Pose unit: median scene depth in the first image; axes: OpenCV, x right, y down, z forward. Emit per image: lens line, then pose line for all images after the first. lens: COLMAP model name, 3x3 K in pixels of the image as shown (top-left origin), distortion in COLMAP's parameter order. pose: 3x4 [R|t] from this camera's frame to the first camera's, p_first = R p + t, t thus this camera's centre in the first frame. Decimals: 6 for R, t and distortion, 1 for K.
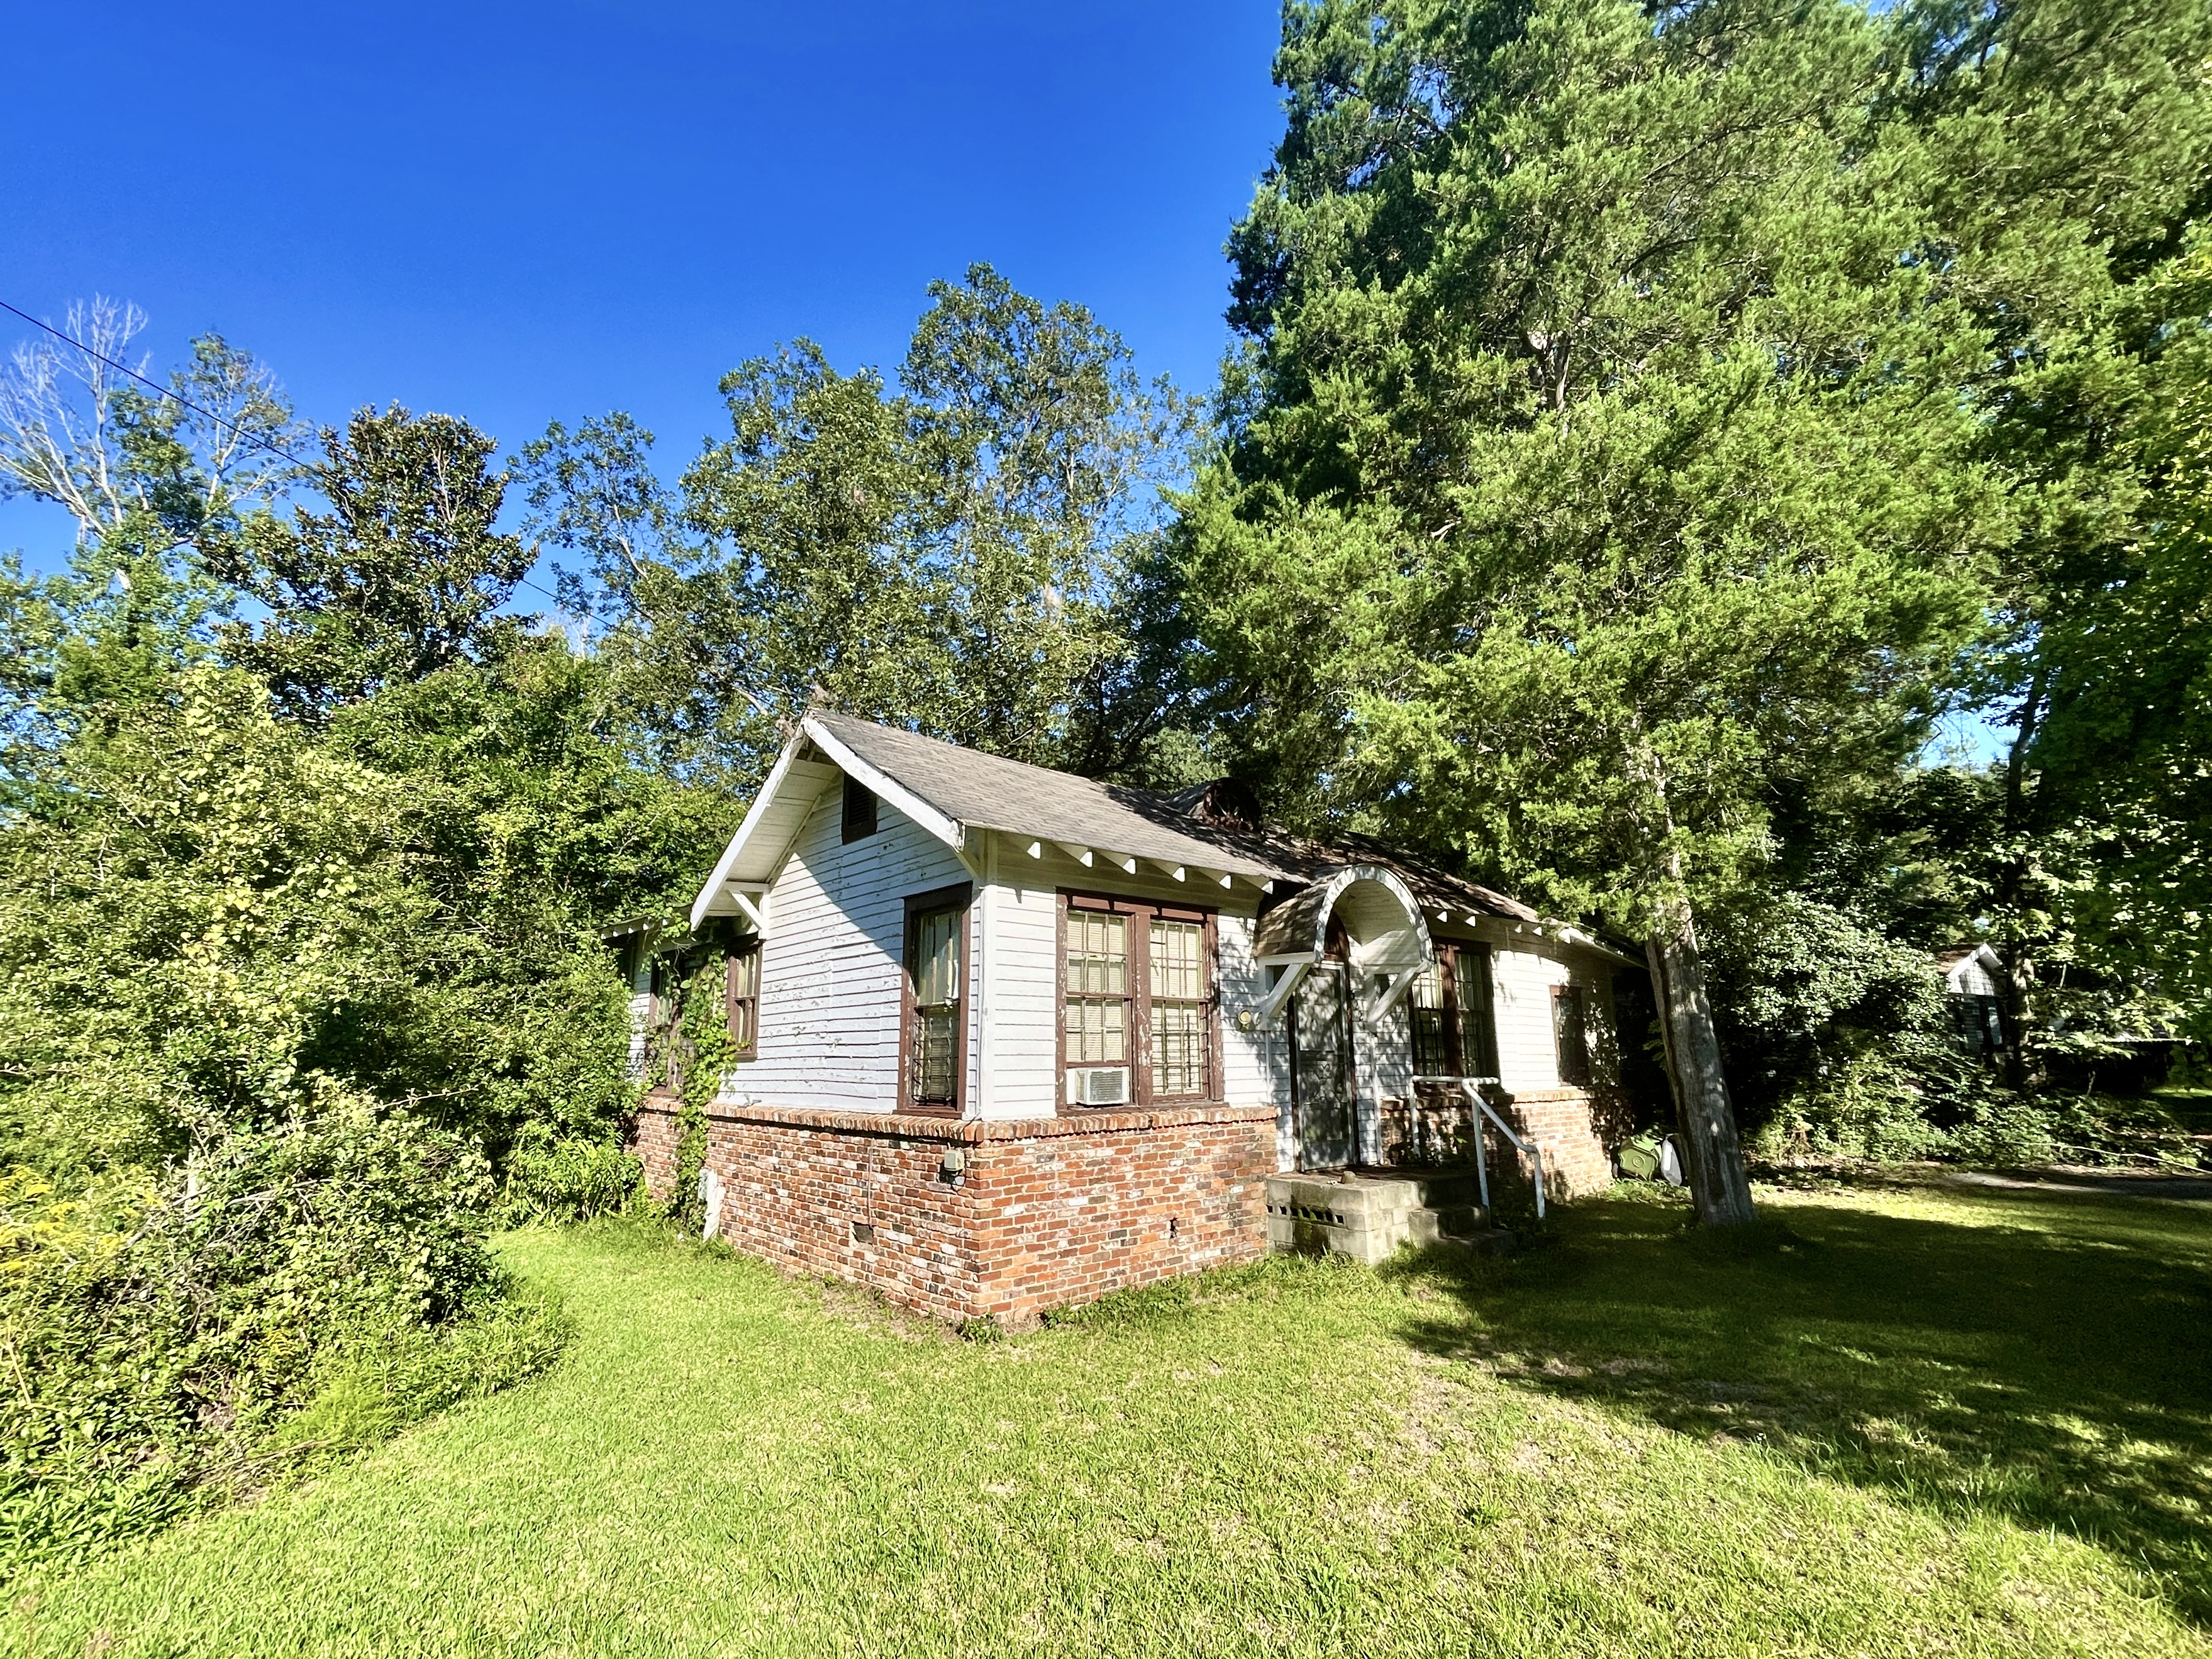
lens RADIAL K [[1020.6, 0, 1091.7], [0, 1020.6, 838.2], [0, 0, 1]] dist [0.059963, -0.059362]
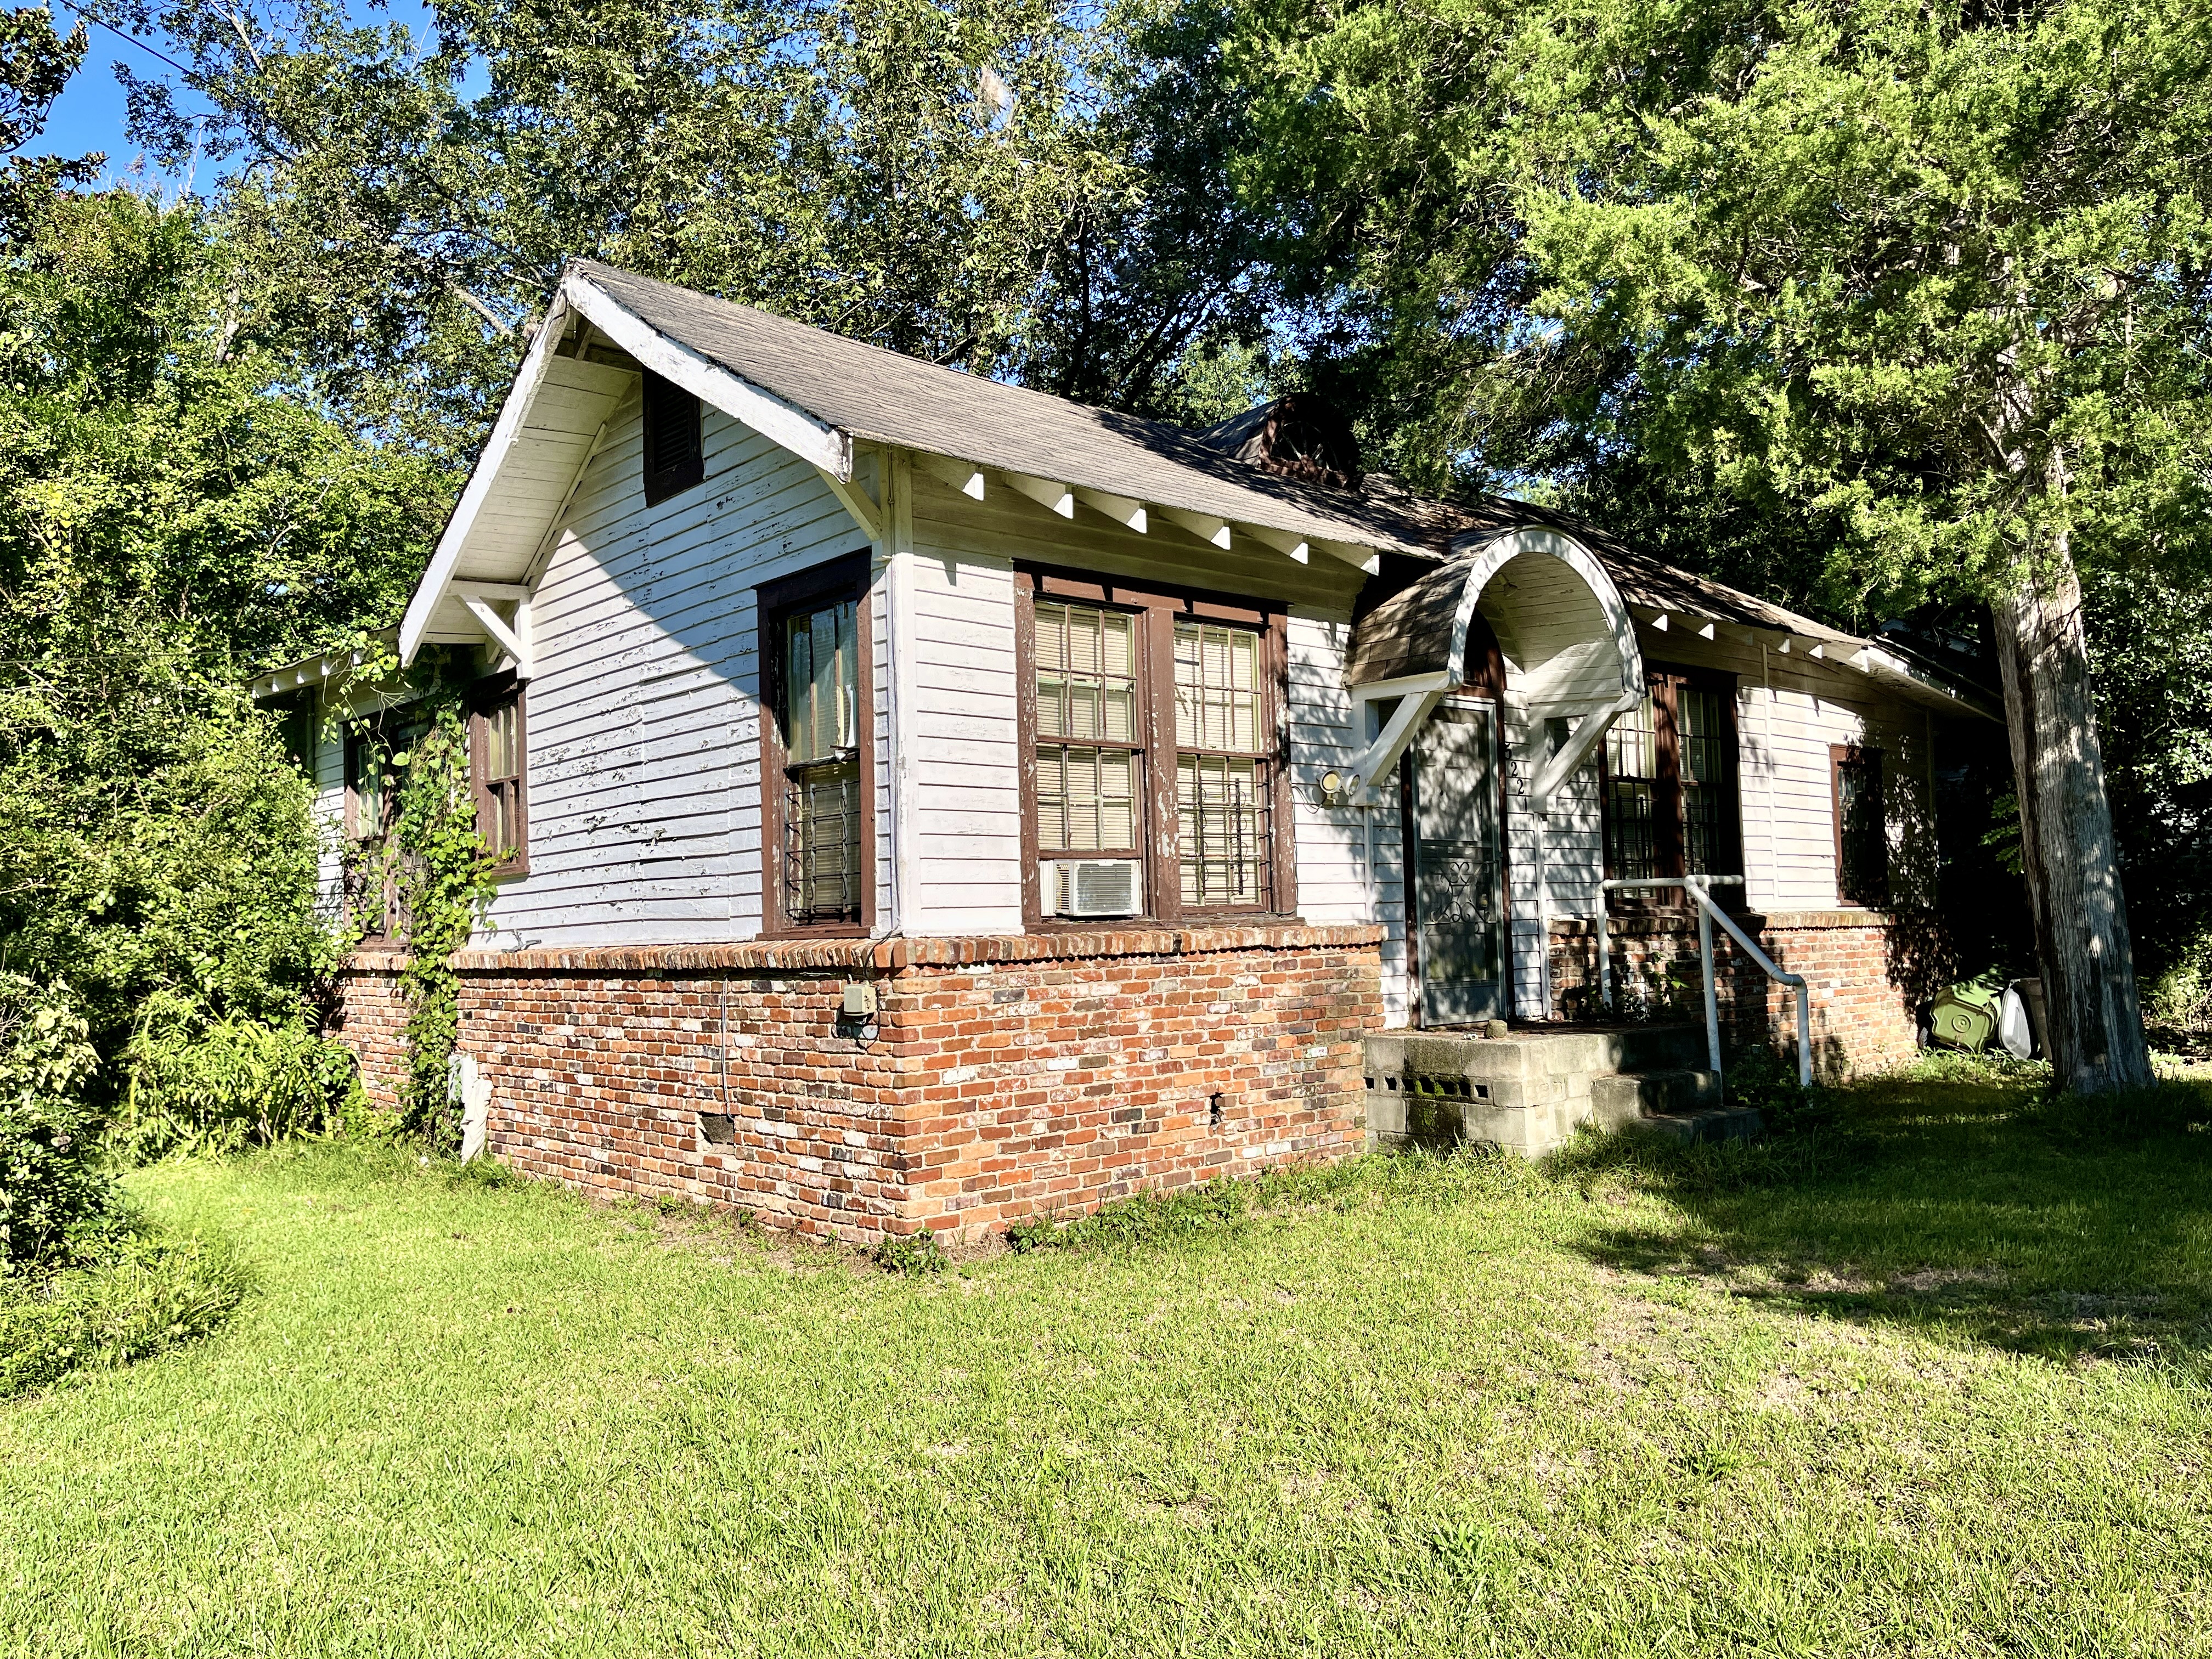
lens RADIAL K [[1666.8, 0, 1101.6], [0, 1666.8, 823.3], [0, 0, 1]] dist [0.113859, -0.120231]
pose [[0.999729, -0.019738, 0.012359, 0.000714], [0.017746, 0.989337, 0.144558, 0.052308], [-0.015080, -0.144299, 0.989419, 0.016873]]
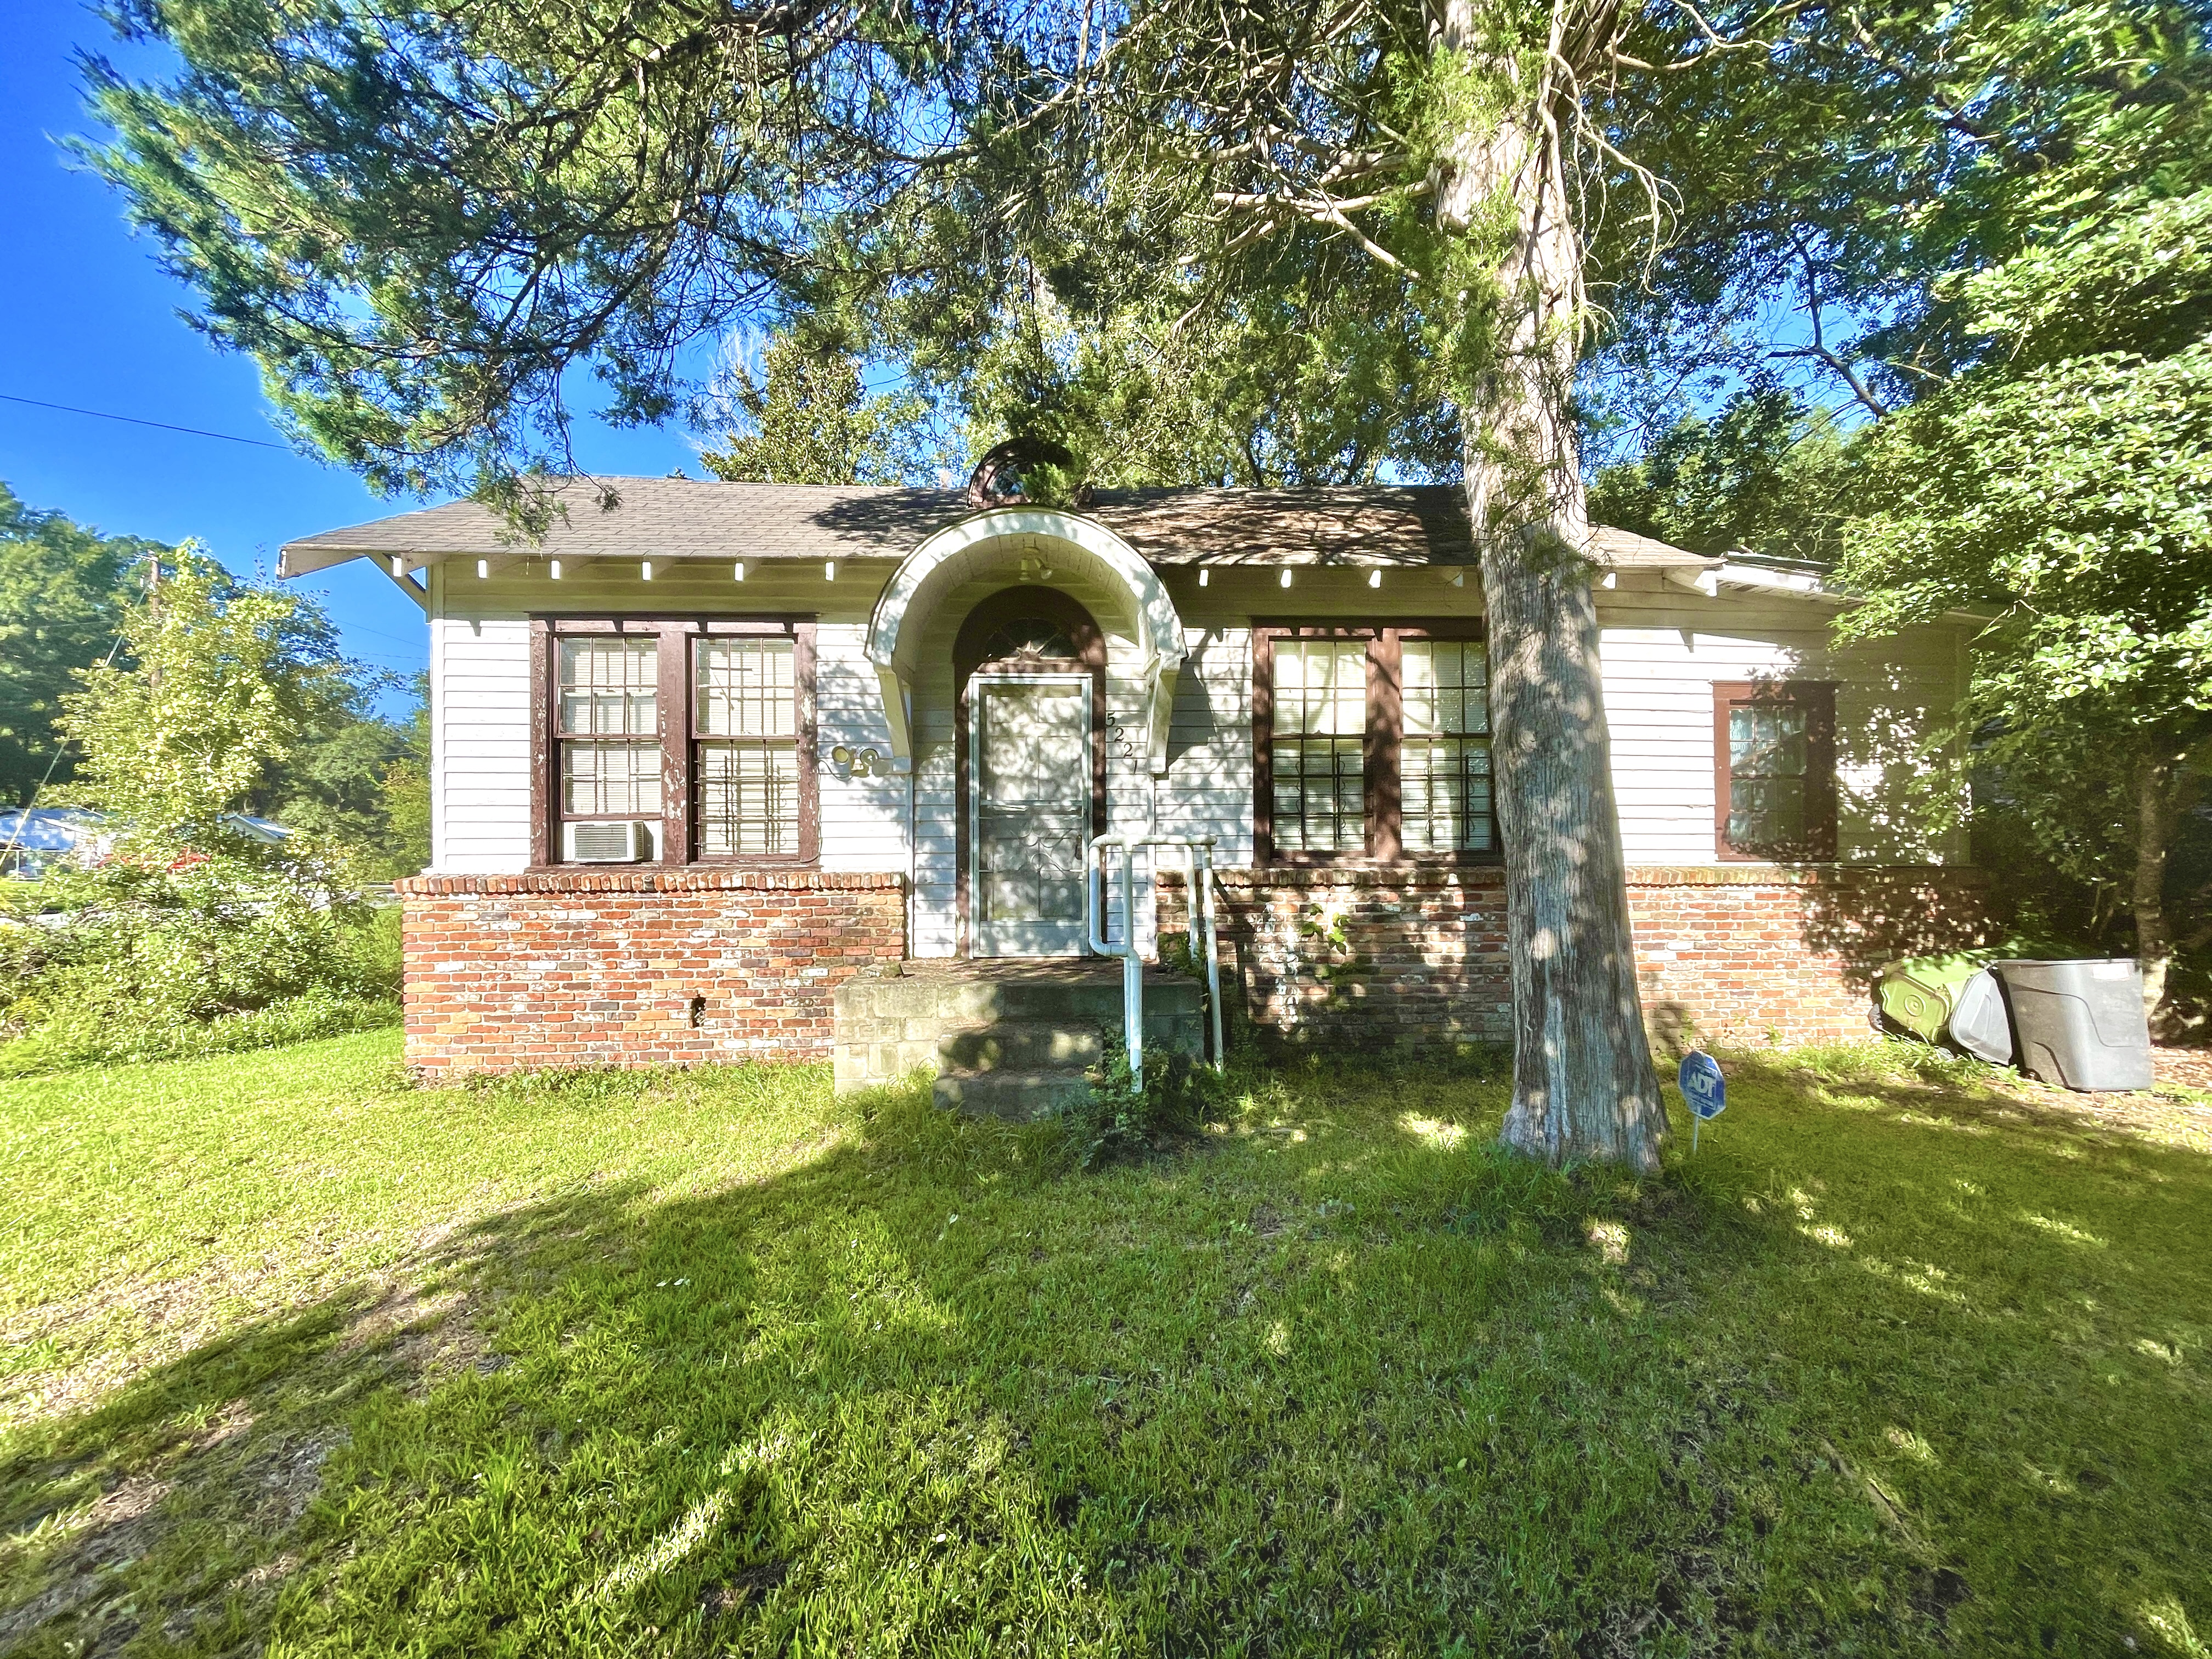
lens RADIAL K [[898.3, 0, 1096.4], [0, 898.3, 829.4], [0, 0, 1]] dist [0.006066, -0.000197]
pose [[0.777020, 0.001849, -0.629473, 0.697636], [0.128007, 0.978637, 0.160886, 0.143367], [0.616323, -0.205588, 0.760184, 0.598047]]
